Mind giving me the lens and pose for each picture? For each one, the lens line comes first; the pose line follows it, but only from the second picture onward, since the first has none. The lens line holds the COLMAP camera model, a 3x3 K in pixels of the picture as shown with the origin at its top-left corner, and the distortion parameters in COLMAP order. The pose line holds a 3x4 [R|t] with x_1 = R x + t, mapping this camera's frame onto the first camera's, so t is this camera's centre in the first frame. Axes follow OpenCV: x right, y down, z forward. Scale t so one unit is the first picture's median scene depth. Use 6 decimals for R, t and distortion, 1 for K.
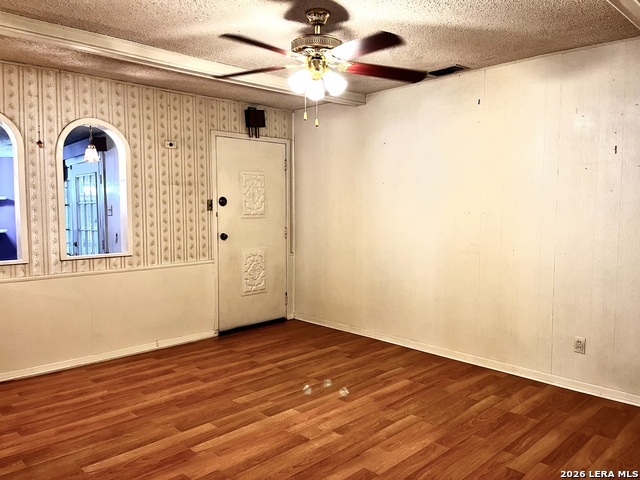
lens RADIAL K [[498.0, 0, 320.2], [0, 498.0, 237.4], [0, 0, 1]] dist [0.031703, -0.035302]
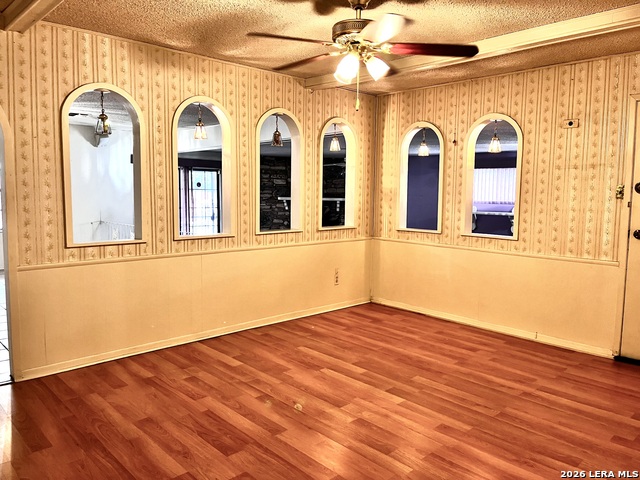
lens RADIAL K [[498.0, 0, 320.8], [0, 498.0, 239.0], [0, 0, 1]] dist [0.031703, -0.035302]
pose [[-0.039866, 0.100215, -0.994167, 0.748499], [-0.077604, 0.991642, 0.103072, -0.046186], [0.996187, 0.081260, -0.031756, 0.712916]]
